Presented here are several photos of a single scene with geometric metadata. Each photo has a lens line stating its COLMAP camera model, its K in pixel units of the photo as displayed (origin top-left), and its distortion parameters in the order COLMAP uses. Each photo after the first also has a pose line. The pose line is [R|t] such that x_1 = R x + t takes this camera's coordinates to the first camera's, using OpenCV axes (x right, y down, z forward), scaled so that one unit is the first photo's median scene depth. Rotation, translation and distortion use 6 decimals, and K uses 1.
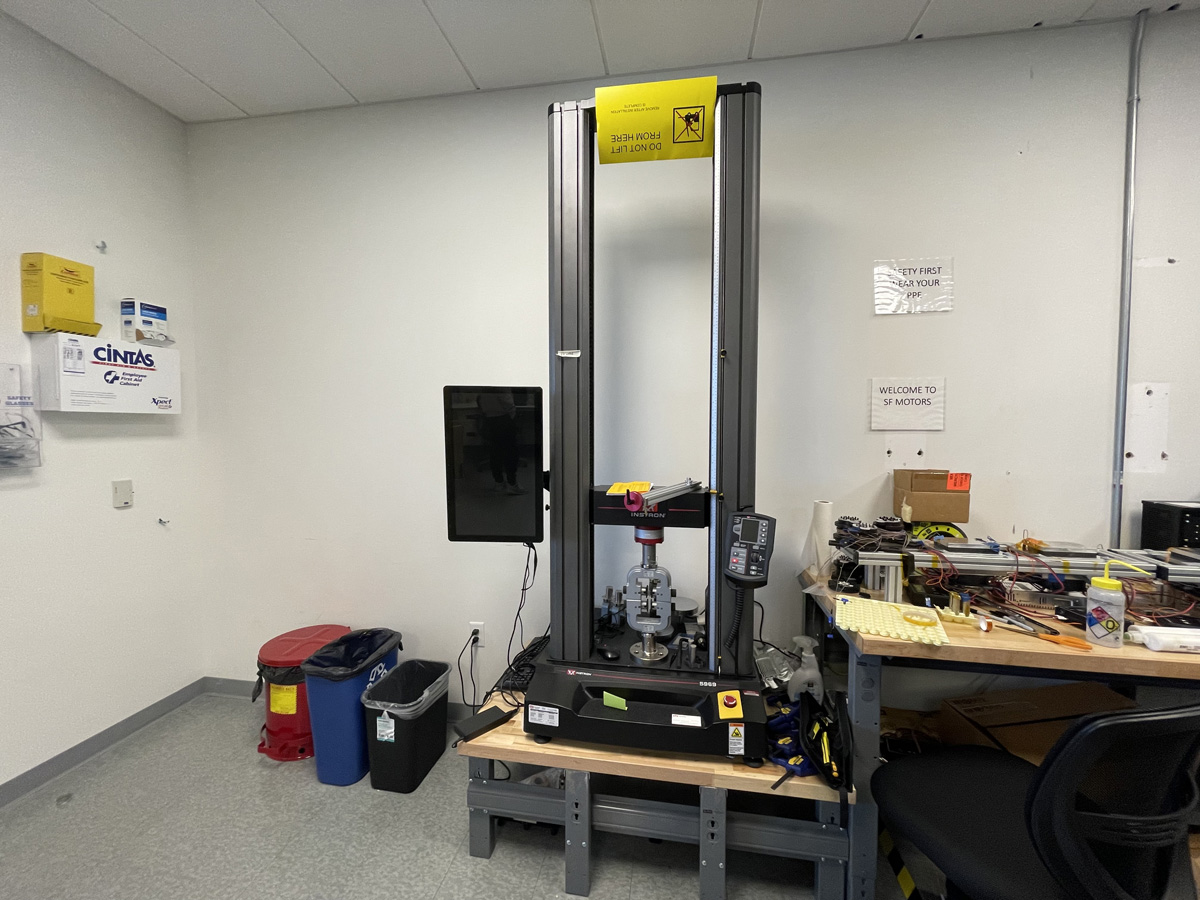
lens RADIAL K [[482.2, 0, 599.3], [0, 482.2, 444.5], [0, 0, 1]] dist [-0.000097, -0.000257]
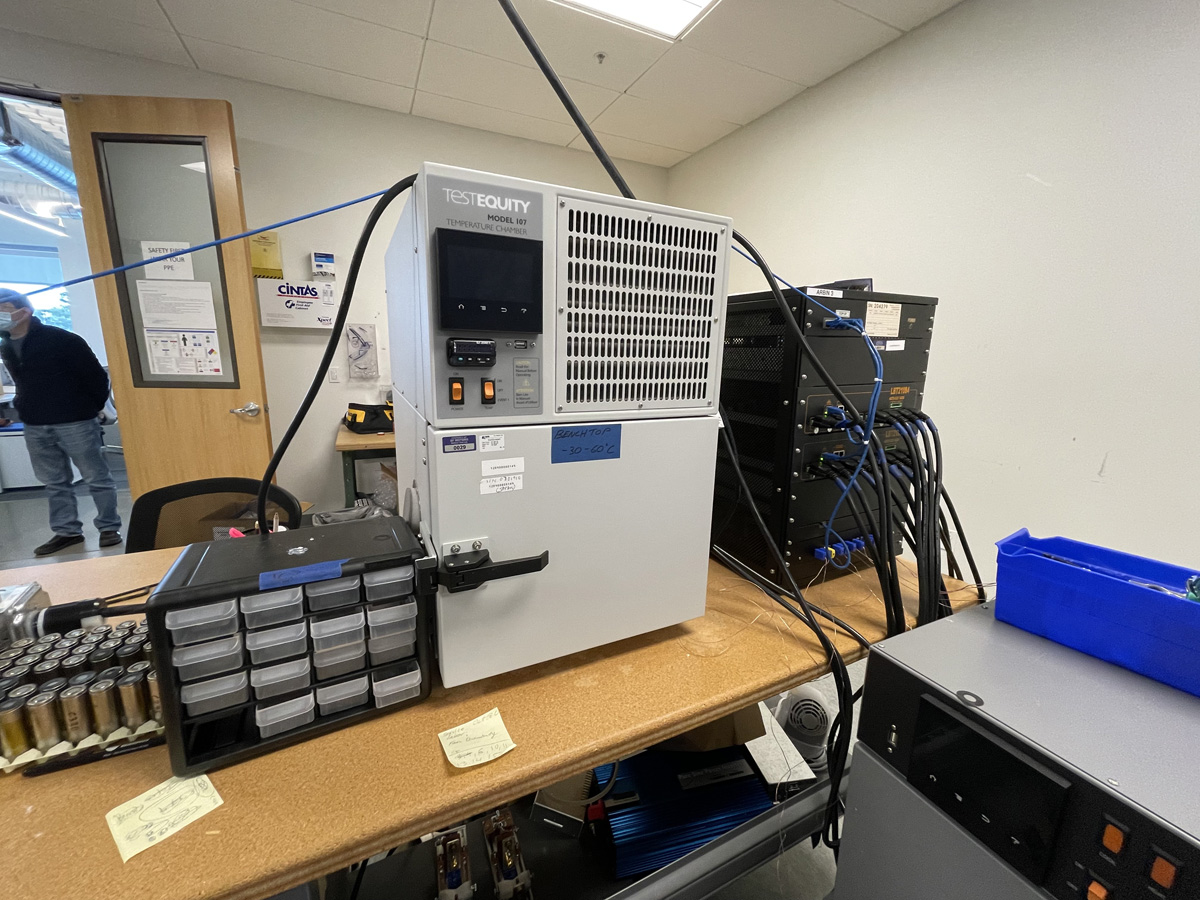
lens RADIAL K [[482.2, 0, 599.8], [0, 482.2, 444.5], [0, 0, 1]] dist [-0.000097, -0.000257]
pose [[0.587112, 0.169255, -0.791614, 0.921738], [-0.052879, 0.983828, 0.171134, -0.009533], [0.807777, -0.058615, 0.586567, 0.848184]]
